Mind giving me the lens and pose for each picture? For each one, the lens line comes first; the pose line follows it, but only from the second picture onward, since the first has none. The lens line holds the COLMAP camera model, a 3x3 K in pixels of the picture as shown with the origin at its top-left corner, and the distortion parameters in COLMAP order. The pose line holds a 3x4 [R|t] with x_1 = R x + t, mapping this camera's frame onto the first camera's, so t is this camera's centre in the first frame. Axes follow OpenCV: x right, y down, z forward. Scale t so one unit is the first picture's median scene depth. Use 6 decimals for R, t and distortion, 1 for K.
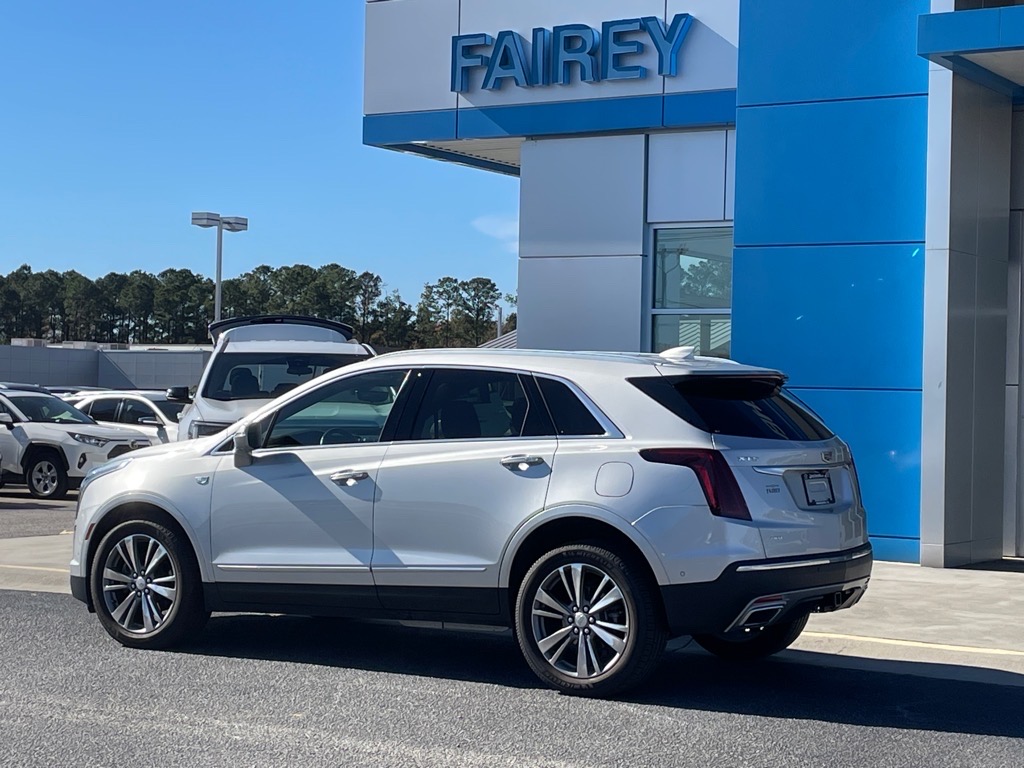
lens RADIAL K [[2007.3, 0, 512.0], [0, 2007.3, 384.0], [0, 0, 1]] dist [0.198009, -0.064417]
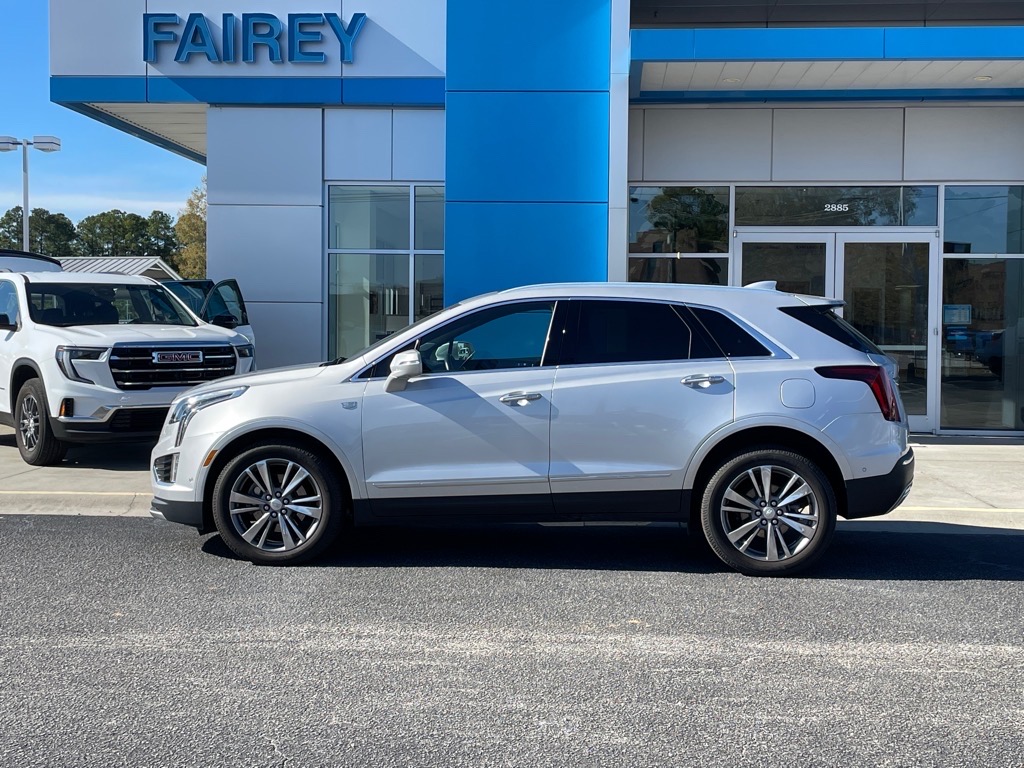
lens RADIAL K [[1363.8, 0, 512.0], [0, 1363.8, 384.0], [0, 0, 1]] dist [0.199643, -0.771195]
pose [[0.878996, -0.033084, 0.475680, -0.437558], [0.005193, 0.998195, 0.059830, -0.006734], [-0.476801, -0.050120, 0.877581, 0.335915]]
